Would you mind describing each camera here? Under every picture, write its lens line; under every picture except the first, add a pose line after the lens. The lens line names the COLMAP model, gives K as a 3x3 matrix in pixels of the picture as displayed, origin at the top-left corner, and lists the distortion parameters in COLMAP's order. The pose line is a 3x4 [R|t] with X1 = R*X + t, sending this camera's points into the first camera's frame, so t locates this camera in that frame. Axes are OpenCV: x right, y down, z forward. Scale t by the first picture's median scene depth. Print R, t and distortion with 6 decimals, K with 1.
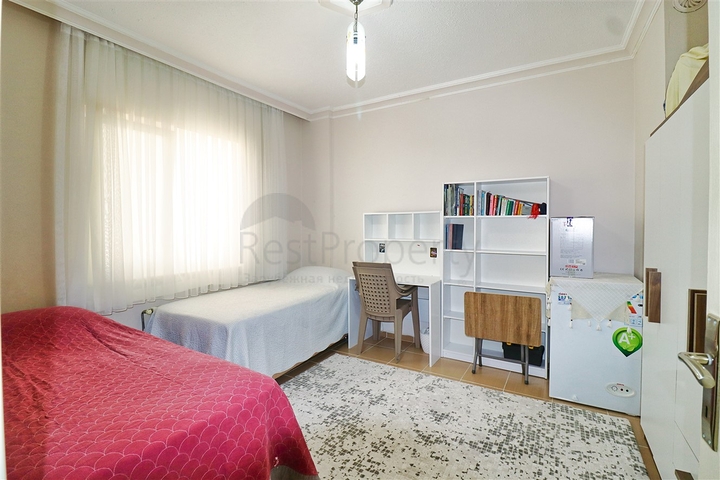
lens RADIAL K [[330.8, 0, 367.3], [0, 330.8, 235.1], [0, 0, 1]] dist [0.000825, -0.013678]
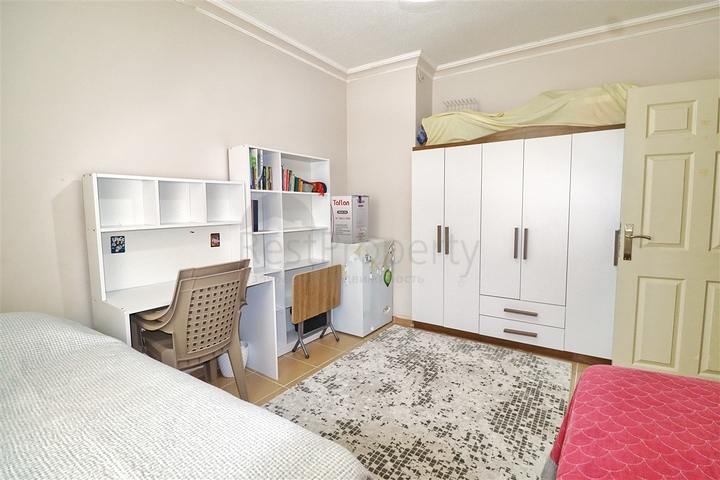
lens RADIAL K [[330.8, 0, 367.3], [0, 330.8, 235.1], [0, 0, 1]] dist [0.000825, -0.013678]
pose [[0.068818, -0.089139, 0.993639, -0.752412], [0.029116, 0.995755, 0.087312, -0.016581], [-0.997204, 0.022923, 0.071121, 0.969325]]
